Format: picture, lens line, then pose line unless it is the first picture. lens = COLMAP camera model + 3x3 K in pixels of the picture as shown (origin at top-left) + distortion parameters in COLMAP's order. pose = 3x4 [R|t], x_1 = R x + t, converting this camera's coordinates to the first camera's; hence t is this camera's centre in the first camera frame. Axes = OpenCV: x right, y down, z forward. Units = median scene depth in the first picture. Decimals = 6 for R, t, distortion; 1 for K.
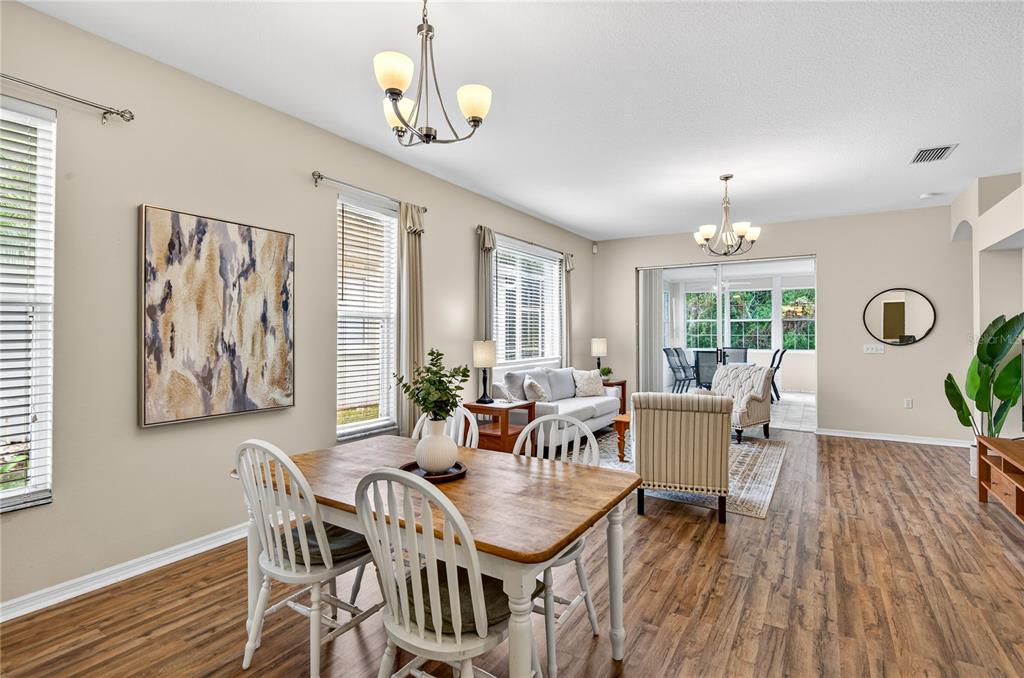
lens RADIAL K [[482.3, 0, 516.6], [0, 482.3, 332.3], [0, 0, 1]] dist [-0.000697, -0.000037]
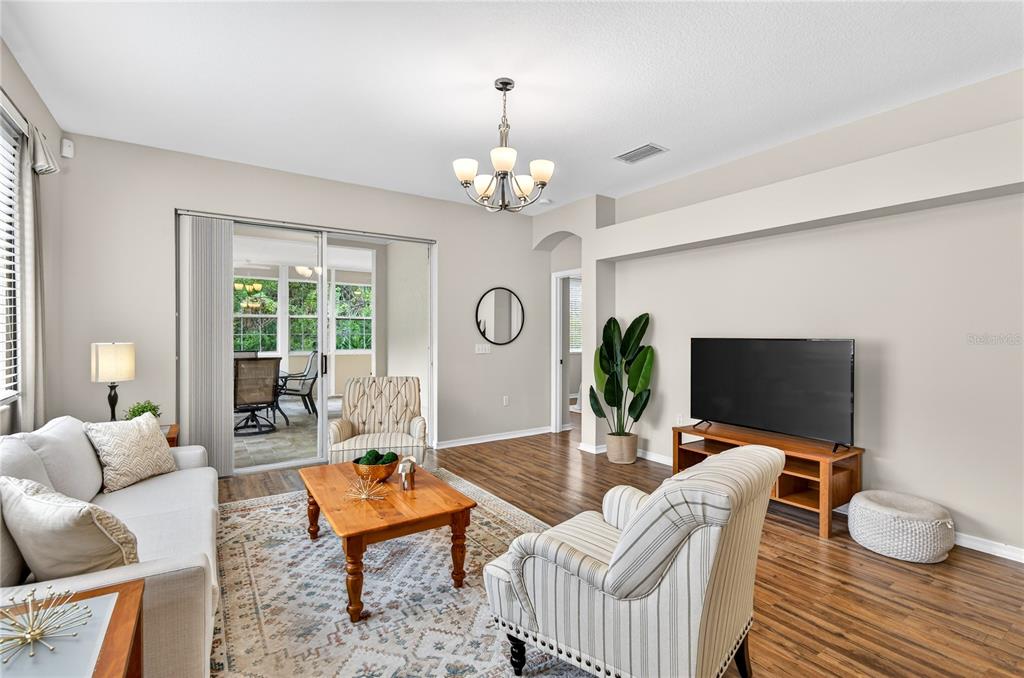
lens RADIAL K [[471.0, 0, 507.9], [0, 471.0, 336.2], [0, 0, 1]] dist [-0.000948, -0.000380]
pose [[0.413287, -0.003083, 0.910596, -0.114279], [-0.004551, 0.999975, 0.005452, 0.003696], [-0.910589, -0.006398, 0.413263, 0.681048]]
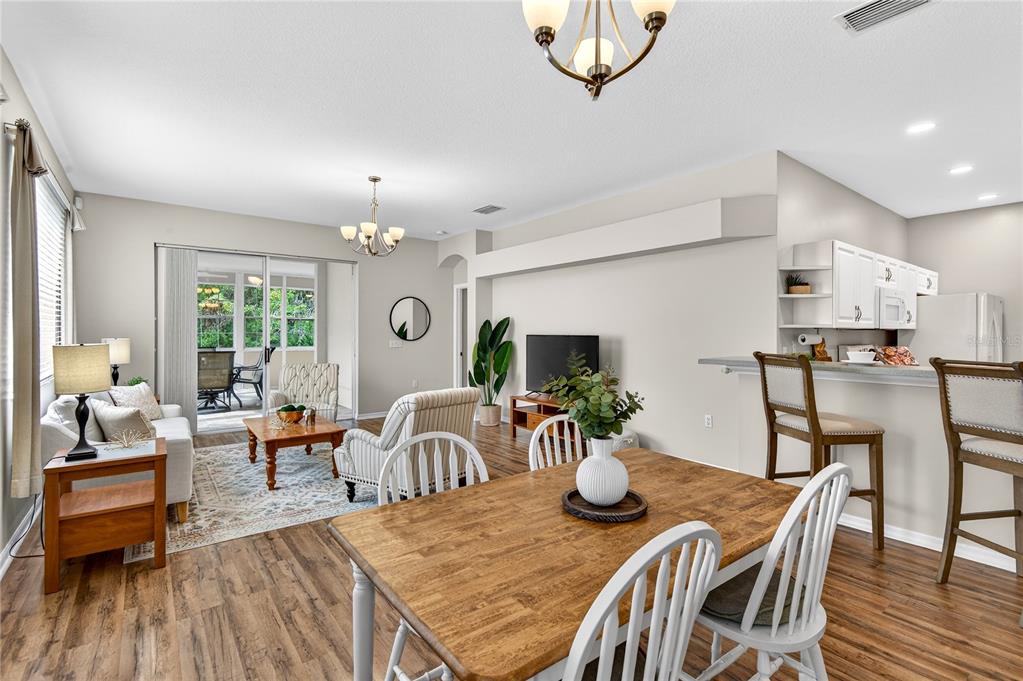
lens RADIAL K [[481.8, 0, 516.1], [0, 481.8, 333.8], [0, 0, 1]] dist [-0.000697, -0.000037]
pose [[0.349420, -0.001048, 0.936966, -0.387360], [-0.004177, 0.999988, 0.002676, 0.003719], [-0.936957, -0.004848, 0.349411, 0.326267]]
